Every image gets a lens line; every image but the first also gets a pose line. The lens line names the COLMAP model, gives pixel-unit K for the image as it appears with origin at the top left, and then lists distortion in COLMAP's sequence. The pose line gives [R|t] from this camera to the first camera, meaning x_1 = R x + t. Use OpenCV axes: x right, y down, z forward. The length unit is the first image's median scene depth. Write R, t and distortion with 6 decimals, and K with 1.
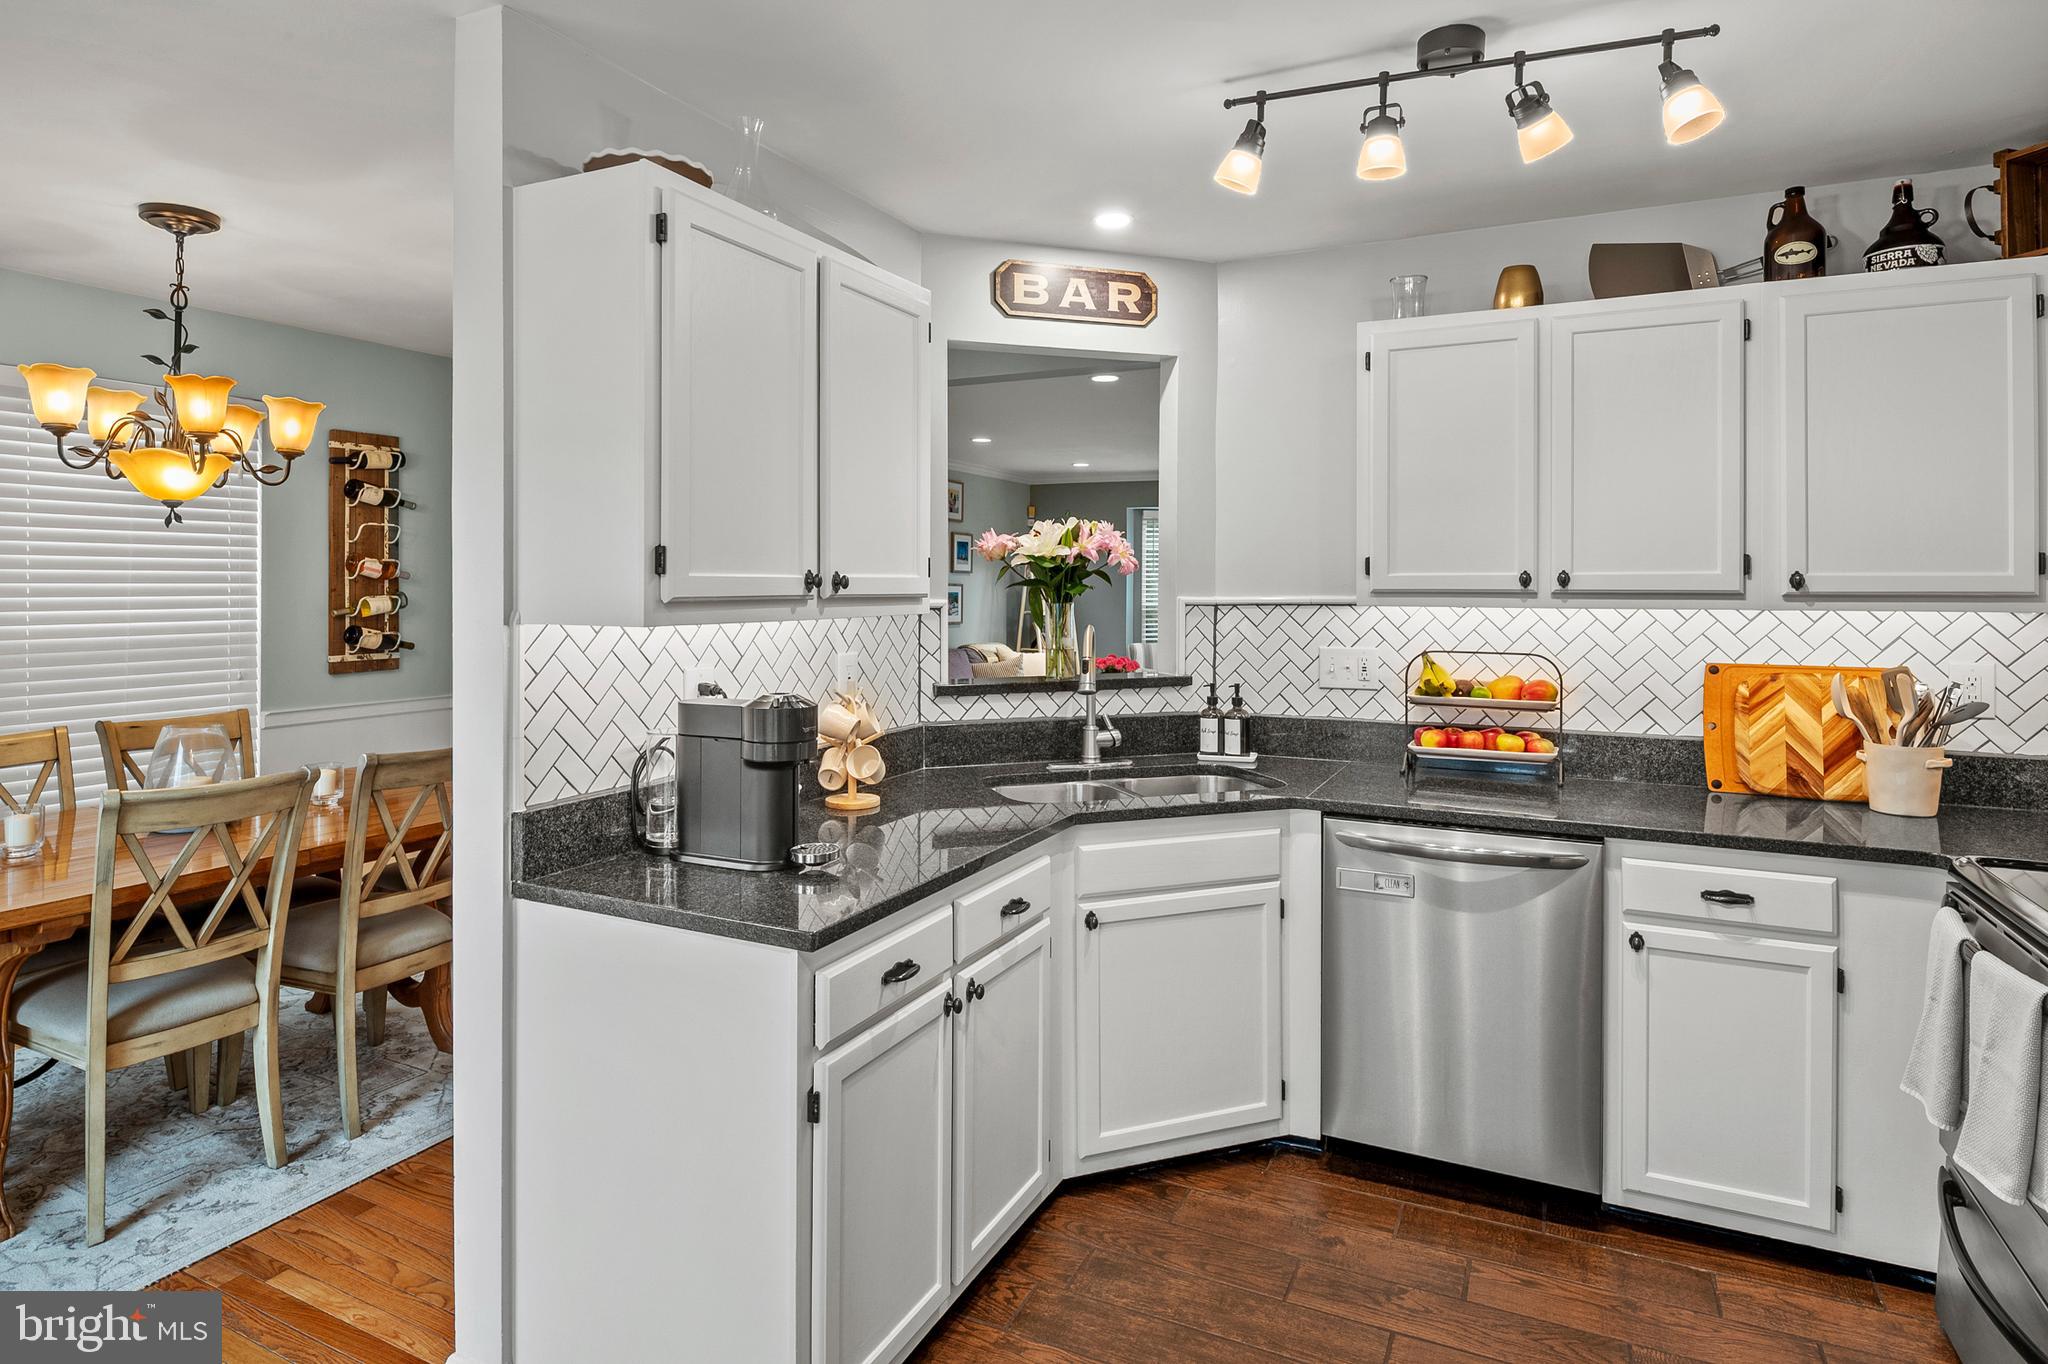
lens RADIAL K [[1111.4, 0, 1013.9], [0, 1111.4, 586.7], [0, 0, 1]] dist [-0.003887, -0.004396]
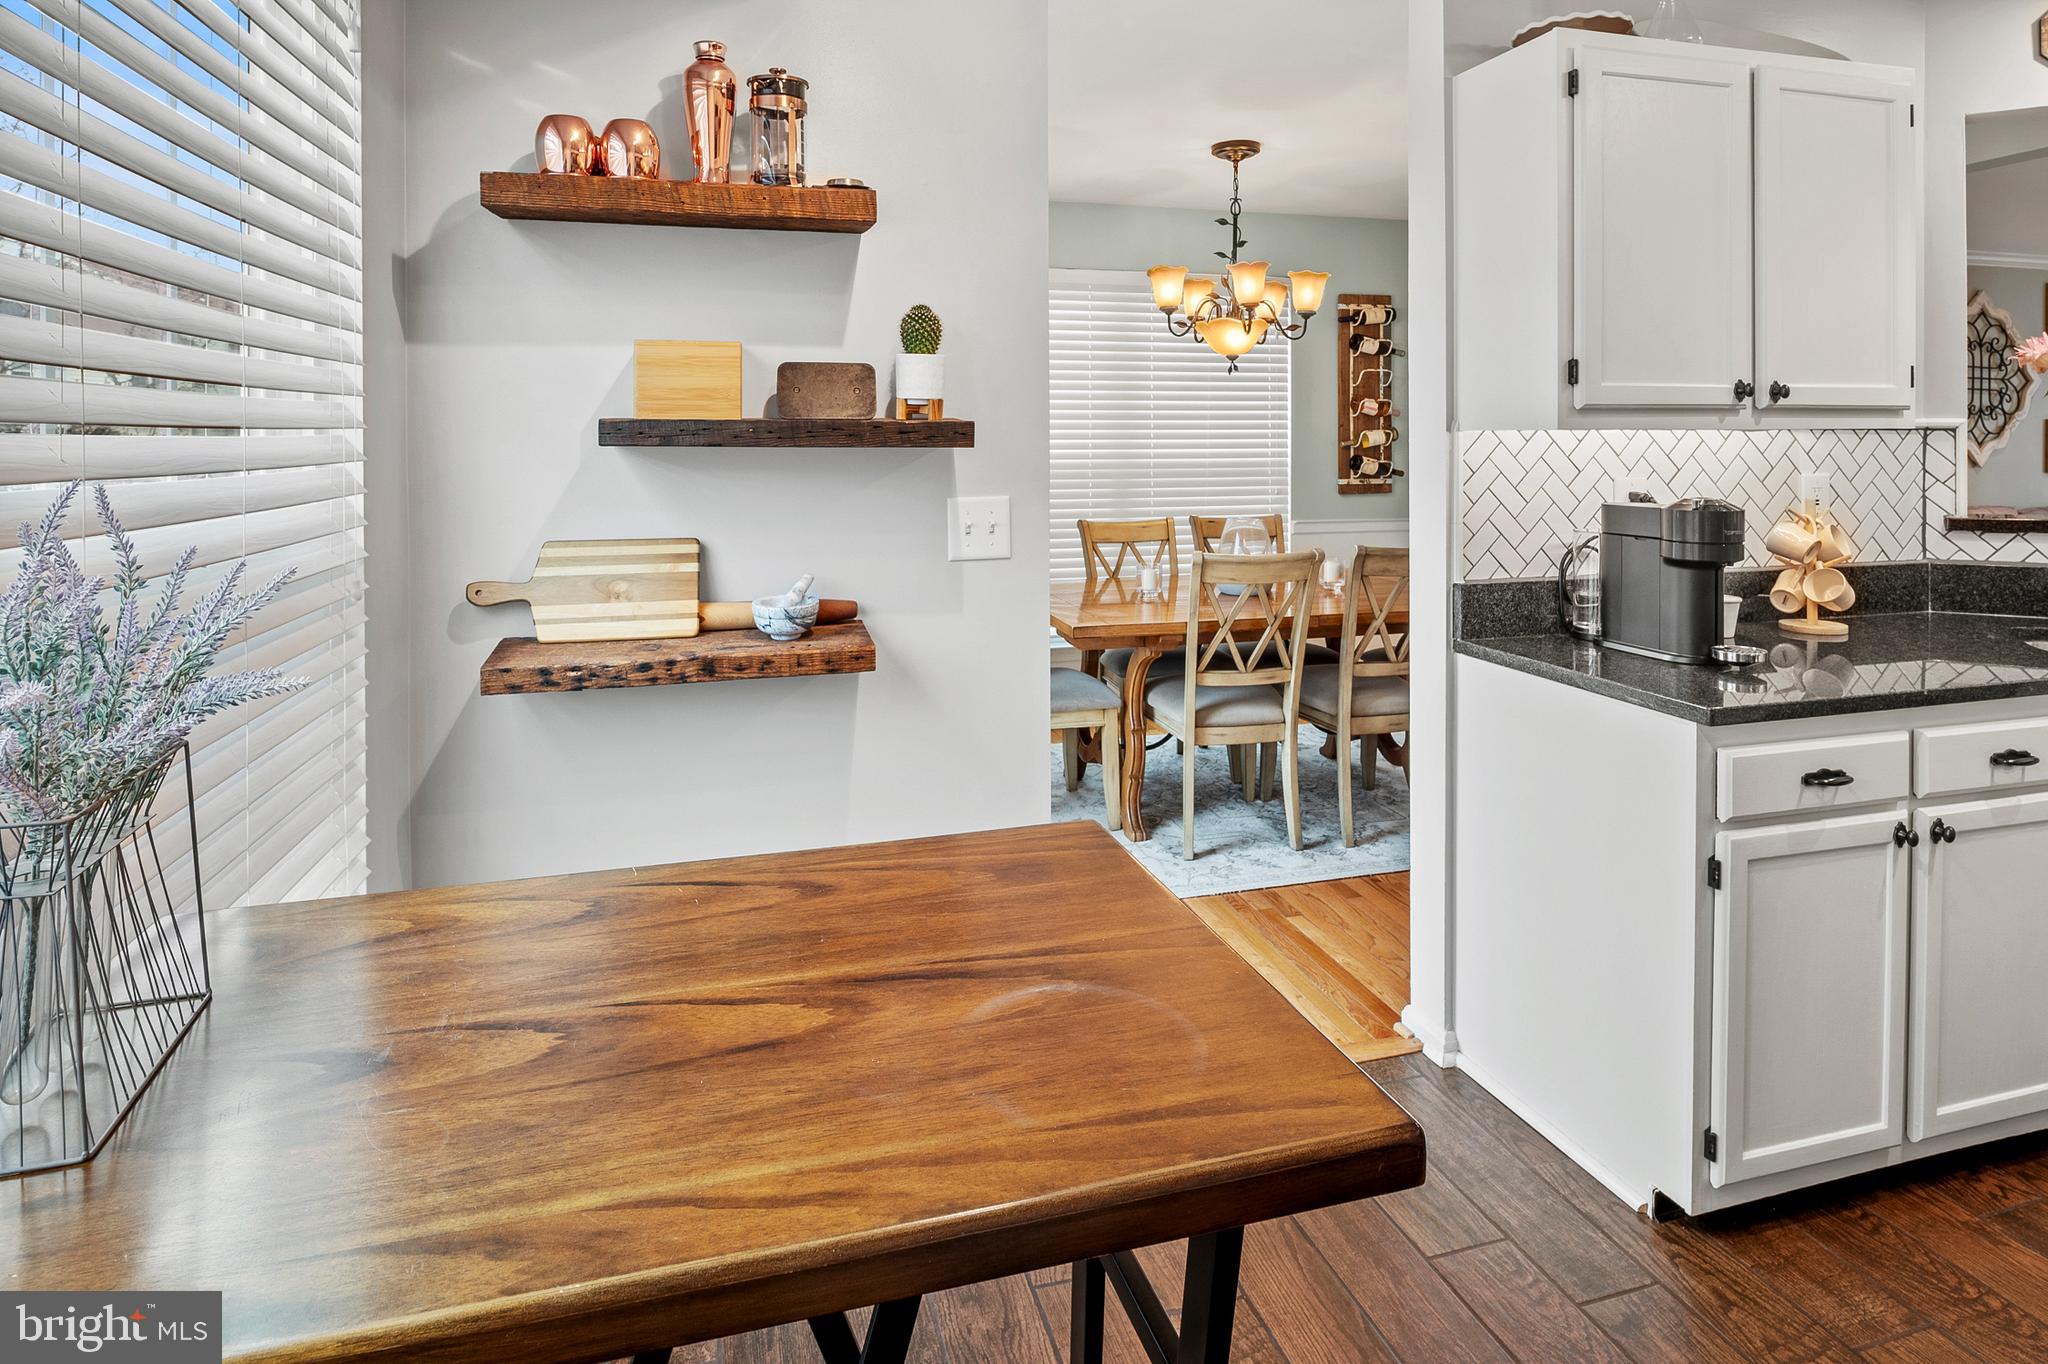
lens RADIAL K [[1111.4, 0, 1020.0], [0, 1111.4, 446.4], [0, 0, 1]] dist [-0.003887, -0.004396]
pose [[0.664830, 0.000528, -0.746995, 0.106725], [0.004536, 0.999978, 0.004744, 0.030059], [0.746981, -0.006543, 0.664813, -0.129251]]
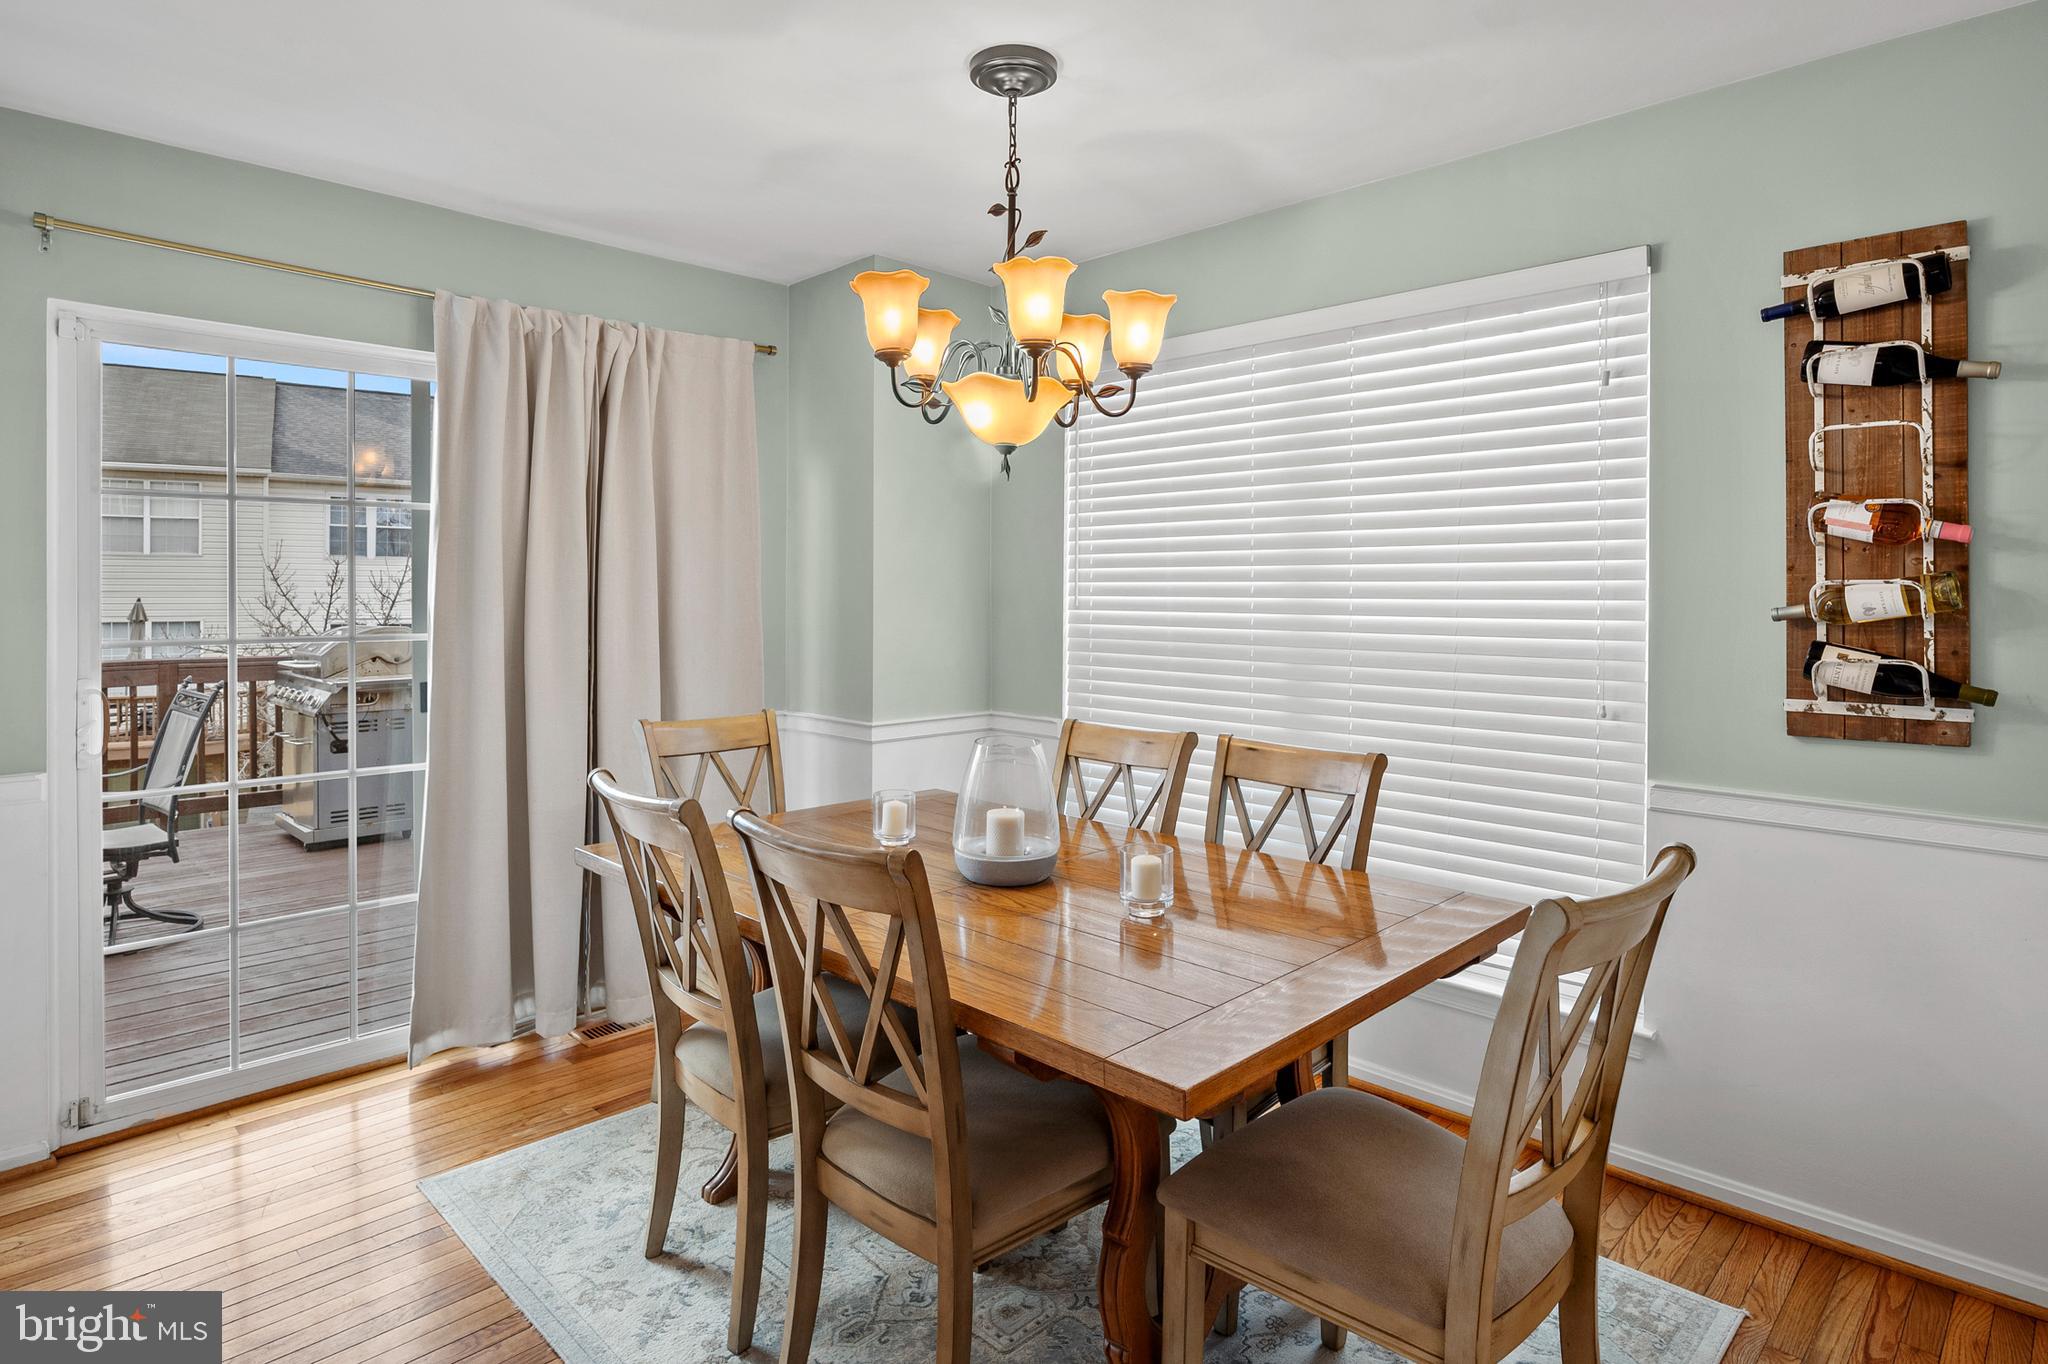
lens RADIAL K [[1111.4, 0, 1002.9], [0, 1111.4, 595.6], [0, 0, 1]] dist [-0.003887, -0.004396]
pose [[-0.317884, -0.000834, -0.948129, -0.030582], [-0.007944, 0.999967, 0.001784, 0.027710], [0.948096, 0.008099, -0.317880, 1.330175]]
